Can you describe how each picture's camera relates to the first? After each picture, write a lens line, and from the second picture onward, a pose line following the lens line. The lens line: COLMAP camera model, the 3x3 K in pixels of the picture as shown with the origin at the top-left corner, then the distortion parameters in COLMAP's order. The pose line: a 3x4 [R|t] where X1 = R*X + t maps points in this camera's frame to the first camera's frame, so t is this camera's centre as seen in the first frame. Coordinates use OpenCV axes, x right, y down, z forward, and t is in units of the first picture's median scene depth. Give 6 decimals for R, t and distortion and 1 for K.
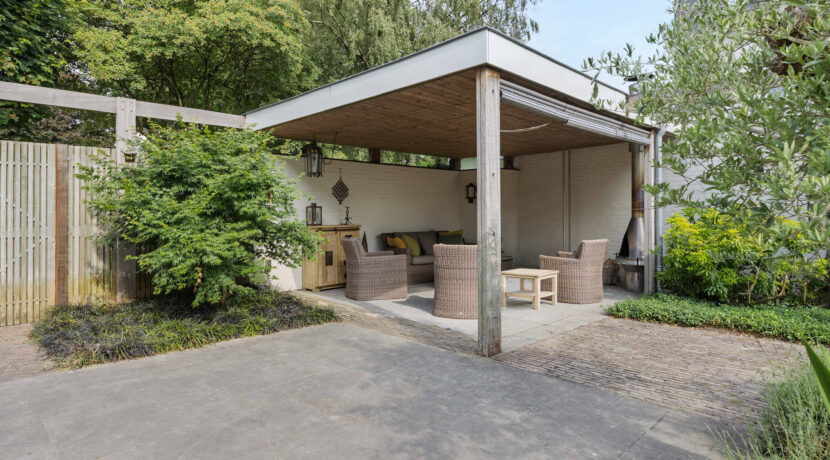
lens RADIAL K [[457.3, 0, 414.5], [0, 457.3, 214.5], [0, 0, 1]] dist [-0.002232, -0.000316]
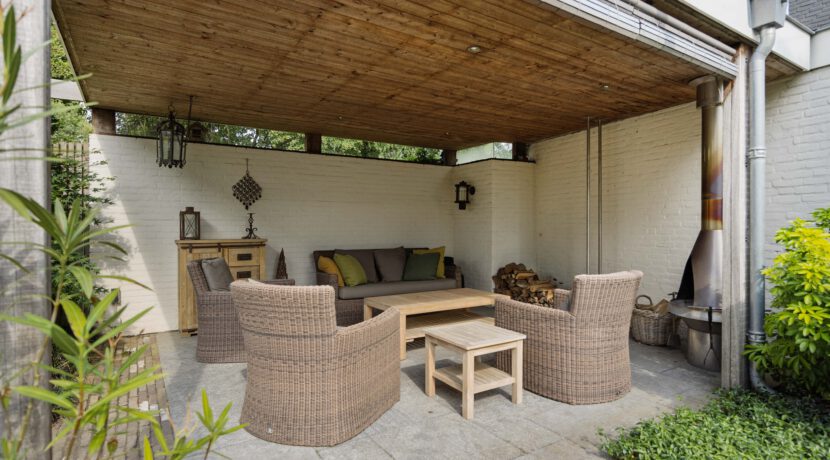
lens RADIAL K [[426.5, 0, 415.0], [0, 426.5, 230.0], [0, 0, 1]] dist [0.000948, -0.000019]
pose [[0.980212, 0.003729, -0.197916, 0.247266], [-0.002577, 0.999978, 0.006080, 0.005255], [0.197934, -0.005449, 0.980200, 0.445312]]
